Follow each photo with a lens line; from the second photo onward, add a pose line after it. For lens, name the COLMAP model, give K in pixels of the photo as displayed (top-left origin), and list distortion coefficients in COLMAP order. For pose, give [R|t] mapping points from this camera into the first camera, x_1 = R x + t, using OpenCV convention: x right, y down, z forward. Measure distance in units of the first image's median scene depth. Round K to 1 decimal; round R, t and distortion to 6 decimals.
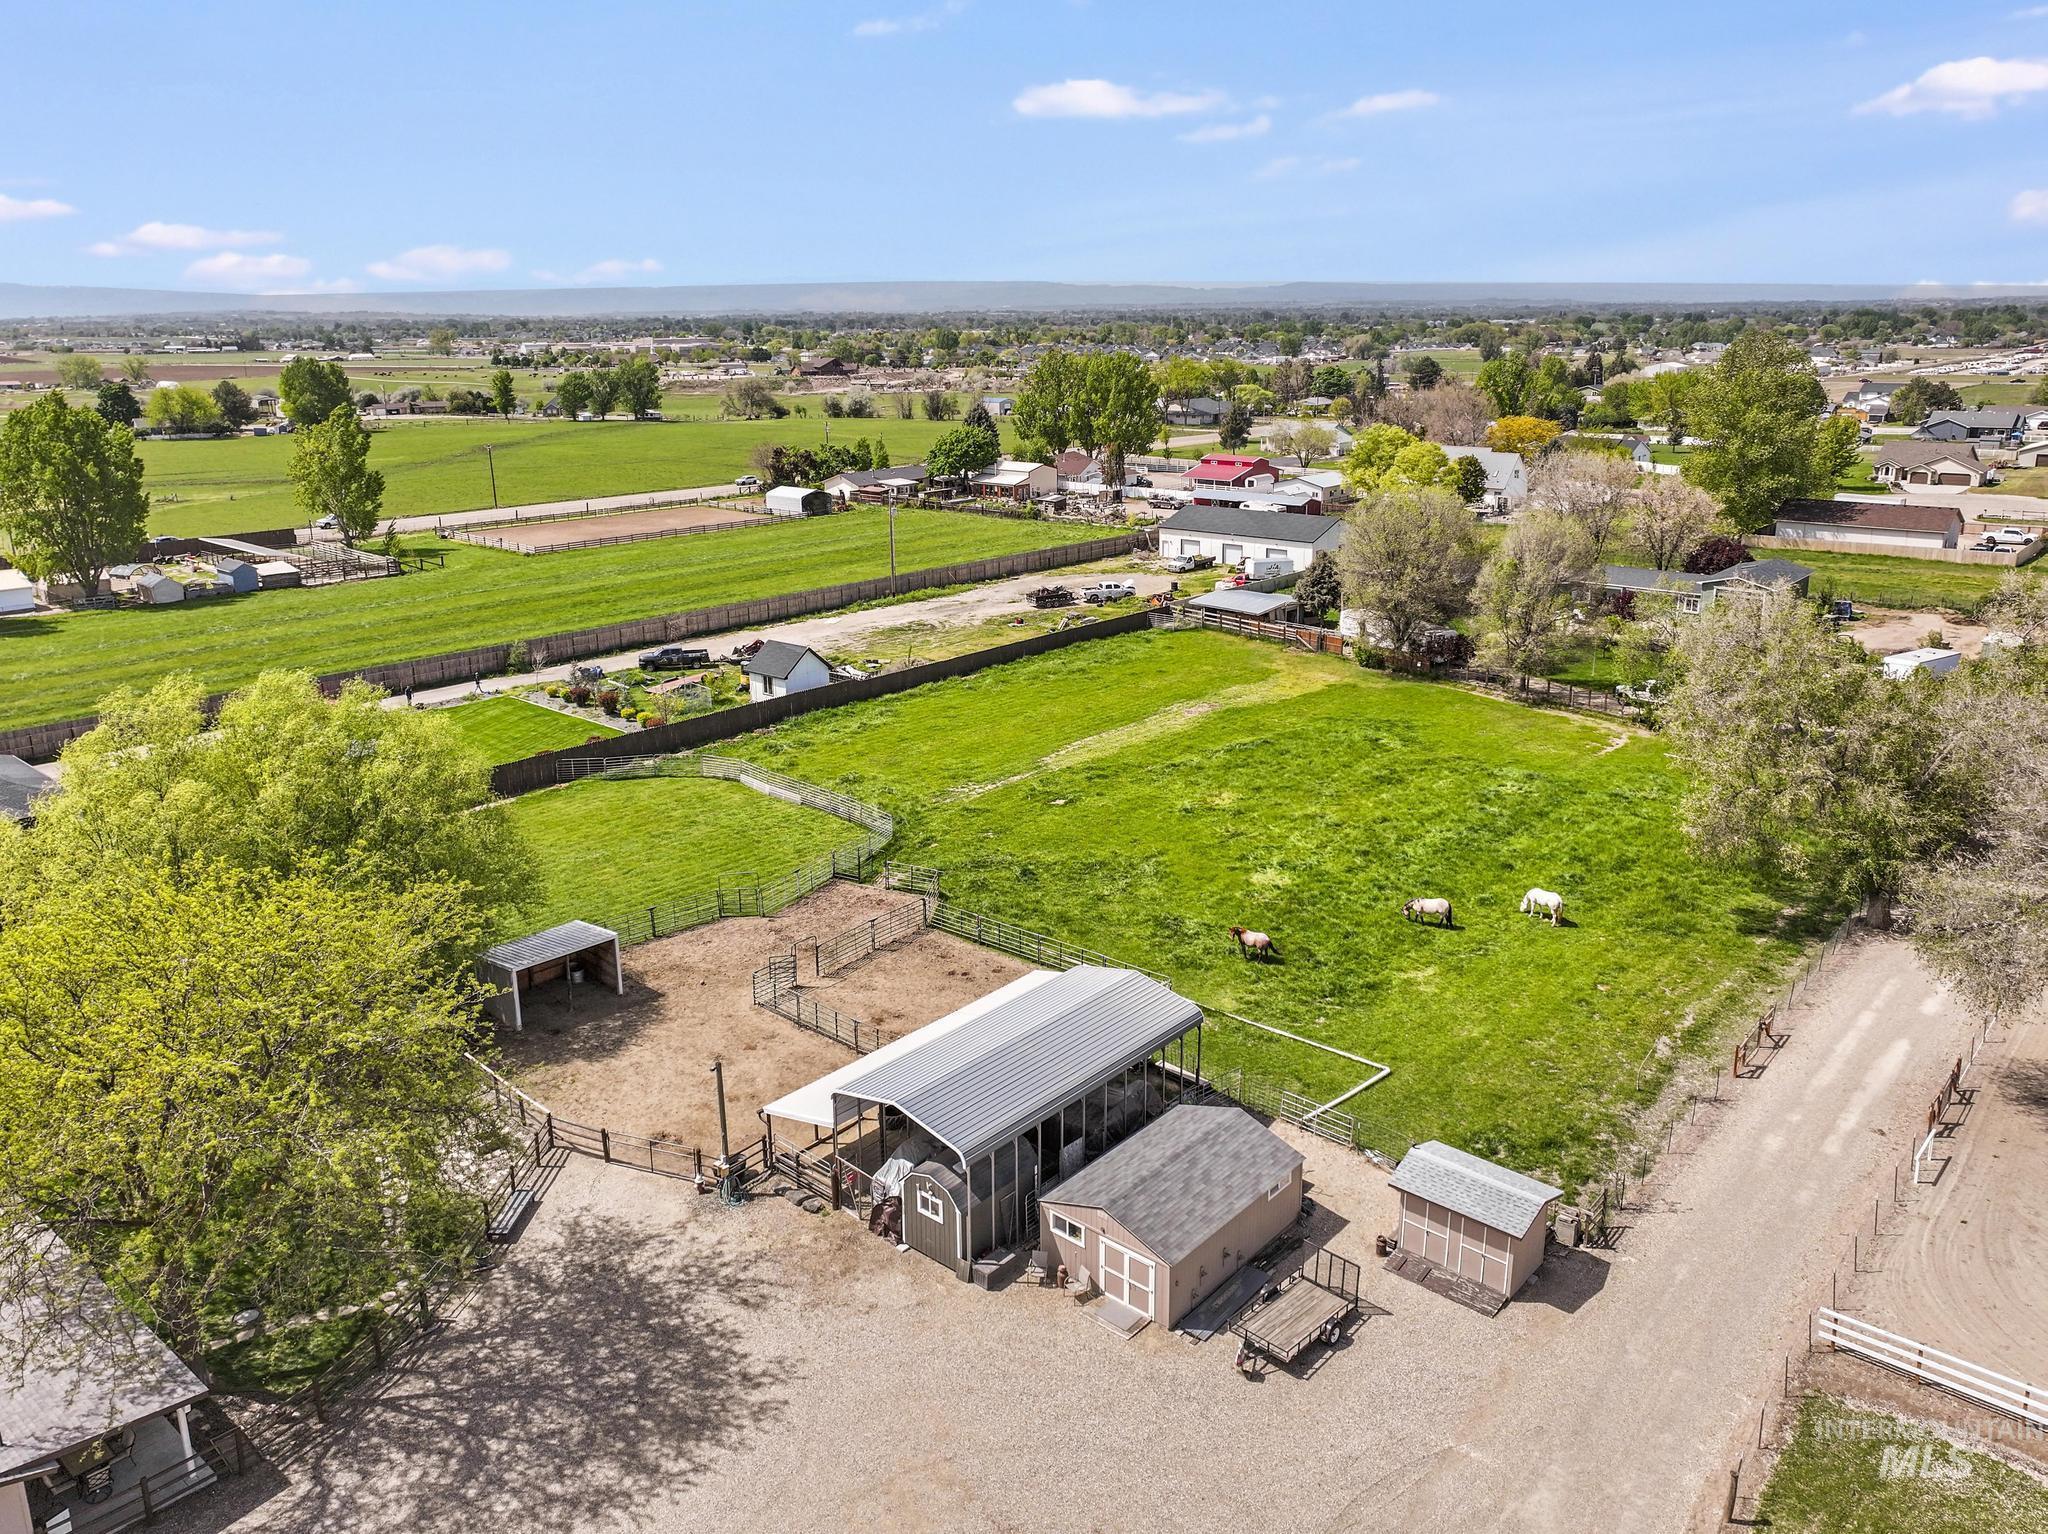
lens RADIAL K [[1464.7, 0, 1019.2], [0, 1464.7, 741.4], [0, 0, 1]] dist [0.000101, 0.013737]
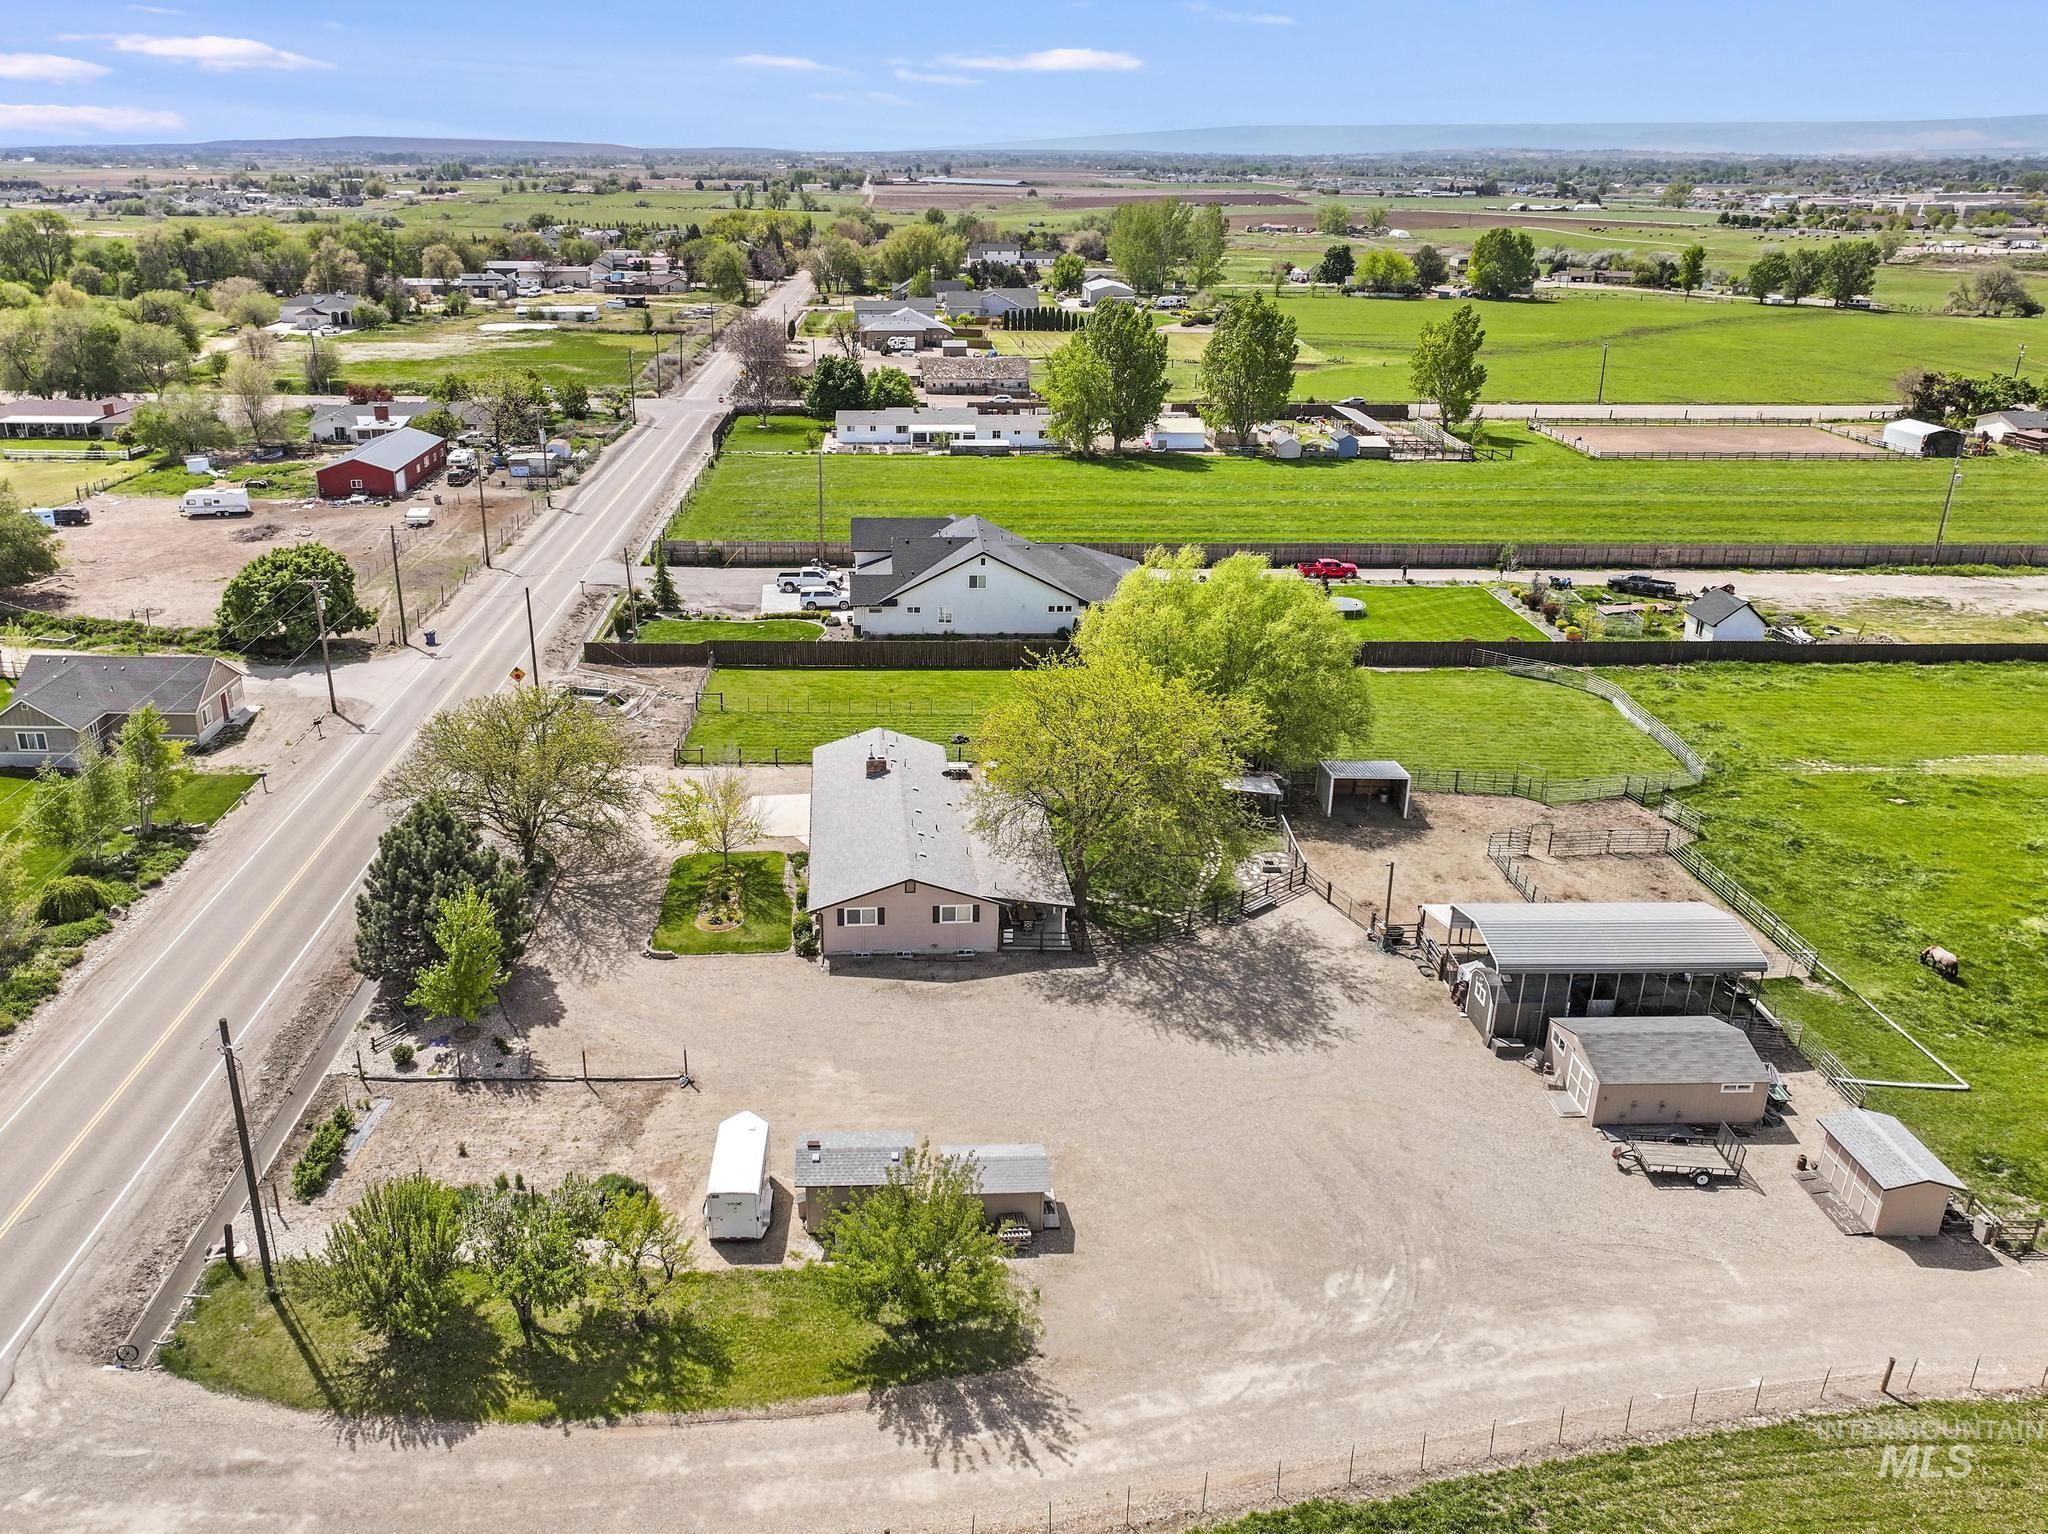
lens RADIAL K [[1464.7, 0, 923.3], [0, 1464.7, 712.2], [0, 0, 1]] dist [0.000101, 0.013737]
pose [[0.680196, 0.270313, -0.681370, 0.221730], [-0.213803, 0.962267, 0.168316, -0.042020], [0.701158, 0.031191, 0.712324, -0.219419]]
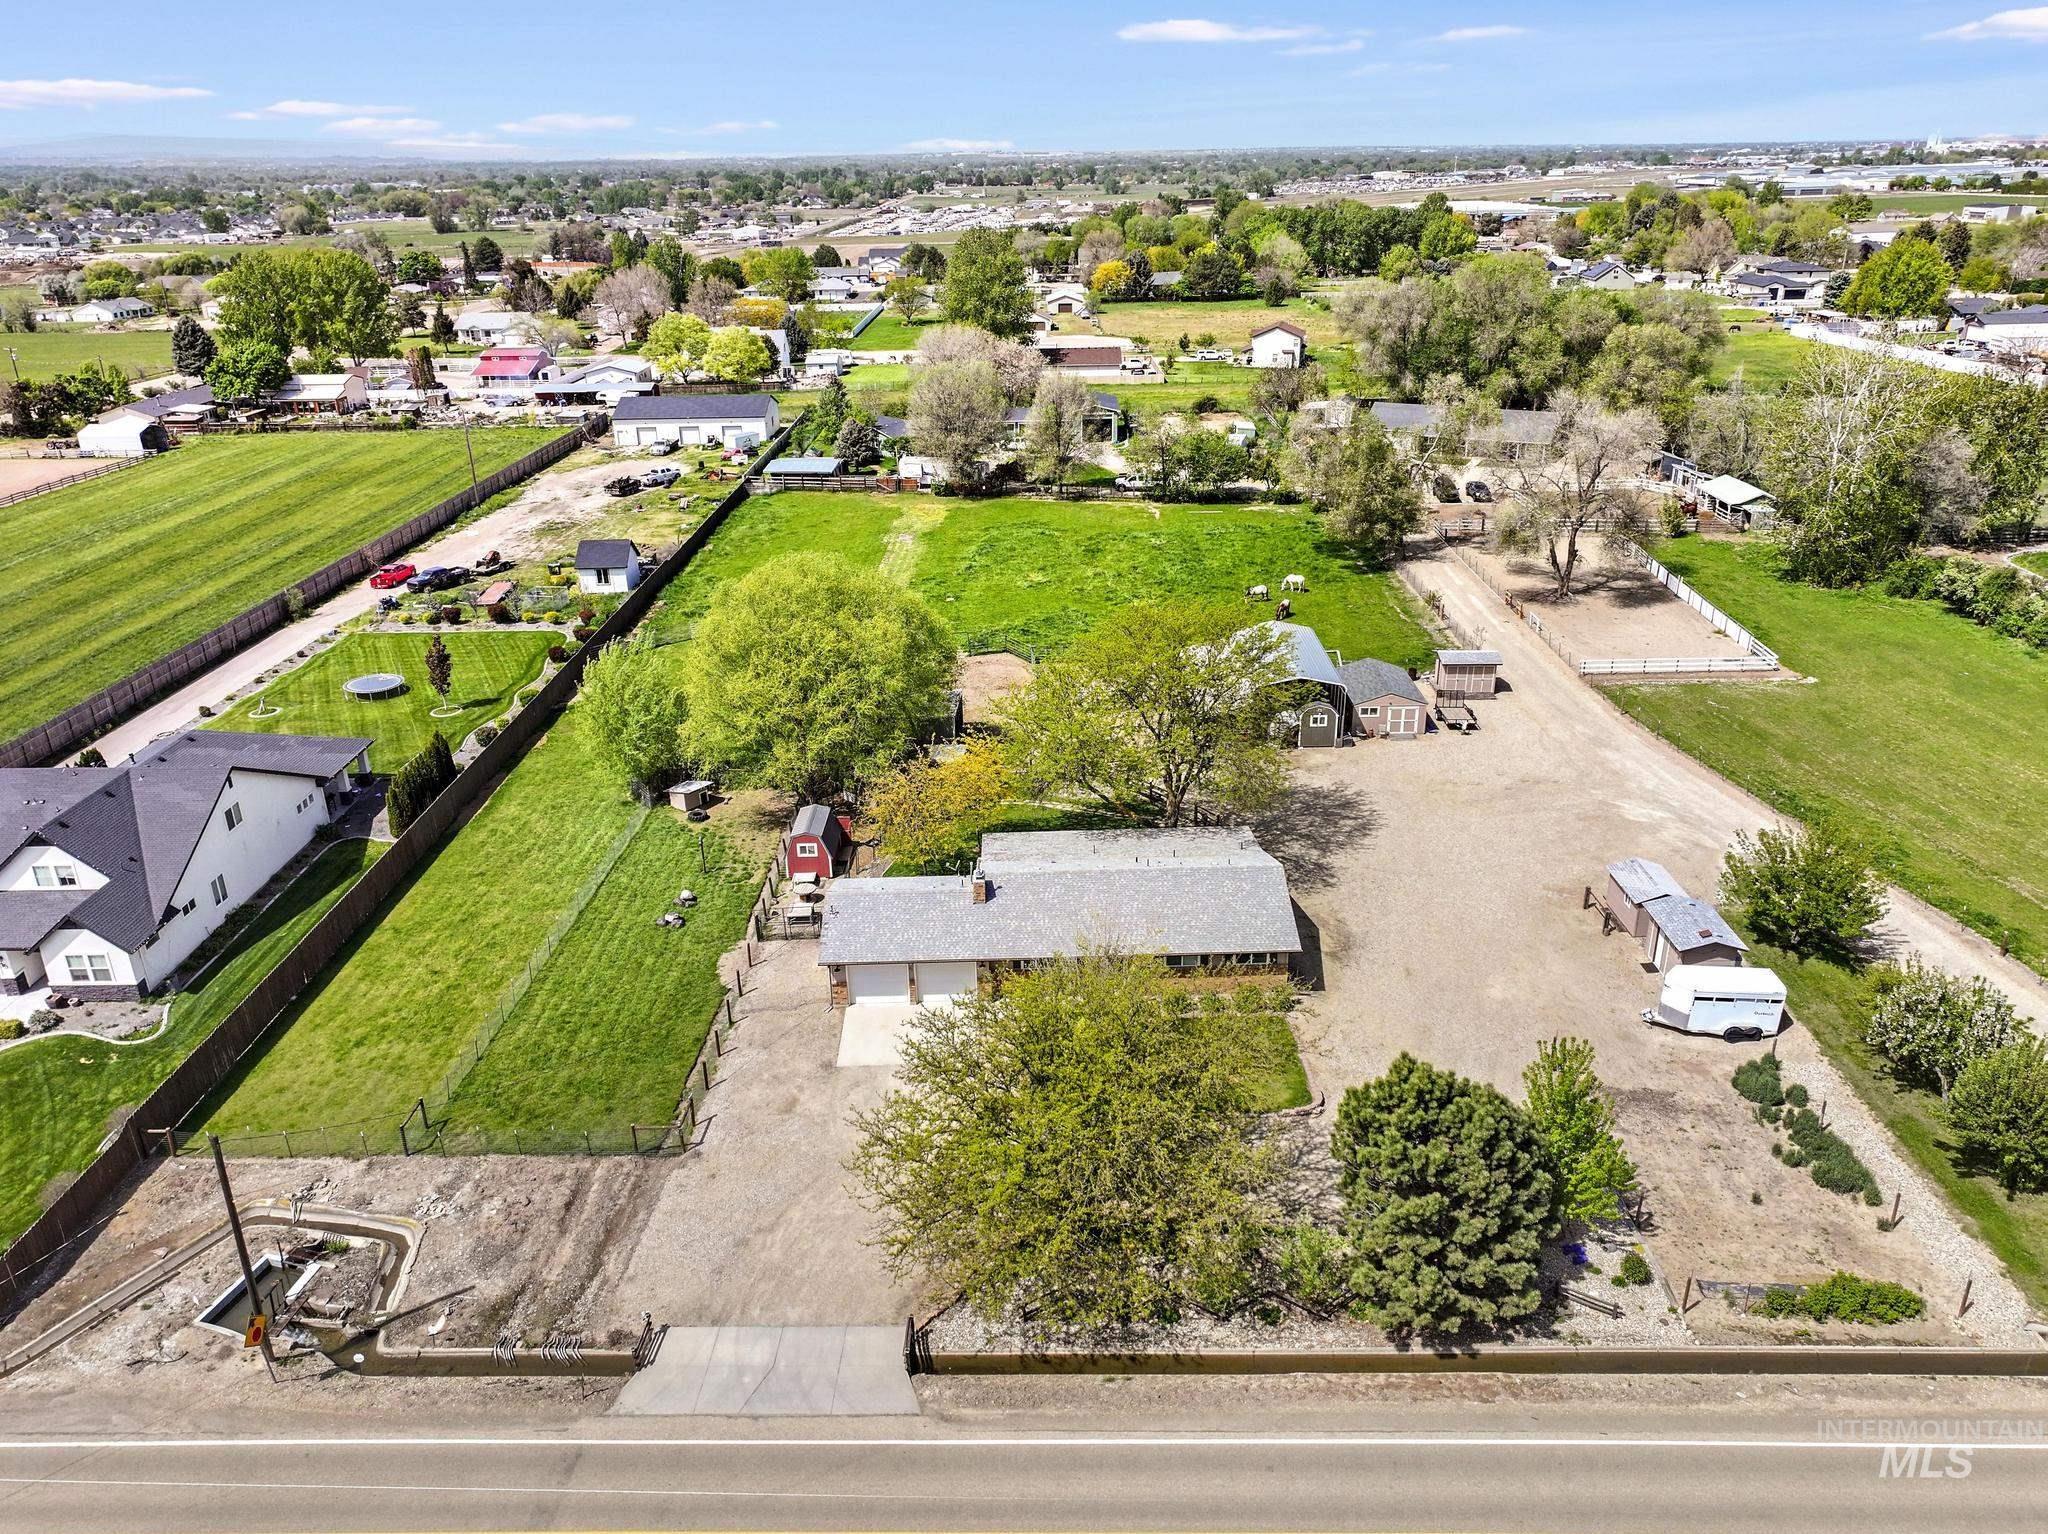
lens RADIAL K [[1464.7, 0, 1020.9], [0, 1464.7, 768.7], [0, 0, 1]] dist [0.000101, 0.013737]
pose [[0.756002, -0.254615, 0.603019, -0.743771], [0.191411, 0.966970, 0.168315, -0.024623], [-0.625957, -0.011822, 0.779768, -0.171024]]
